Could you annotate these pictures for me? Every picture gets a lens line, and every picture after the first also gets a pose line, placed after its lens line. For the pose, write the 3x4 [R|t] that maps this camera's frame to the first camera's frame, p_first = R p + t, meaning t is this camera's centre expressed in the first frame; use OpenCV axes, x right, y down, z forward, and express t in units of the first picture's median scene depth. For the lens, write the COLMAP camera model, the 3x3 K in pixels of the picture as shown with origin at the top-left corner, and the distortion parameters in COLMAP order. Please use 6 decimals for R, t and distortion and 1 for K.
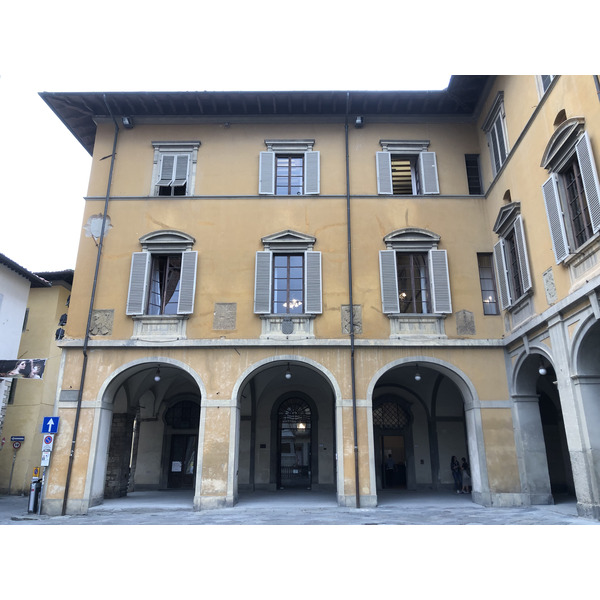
lens RADIAL K [[493.9, 0, 307.4], [0, 493.9, 299.8], [0, 0, 1]] dist [0.091994, -0.128769]
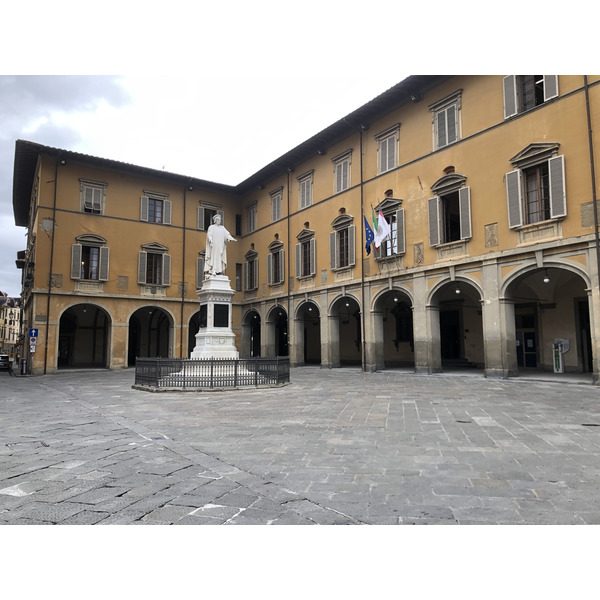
lens RADIAL K [[493.9, 0, 307.4], [0, 493.9, 299.8], [0, 0, 1]] dist [0.091994, -0.128769]
pose [[0.809473, 0.057541, 0.584331, -0.769058], [-0.181616, 0.970920, 0.155983, -0.369127], [-0.558363, -0.232388, 0.796383, -1.115028]]
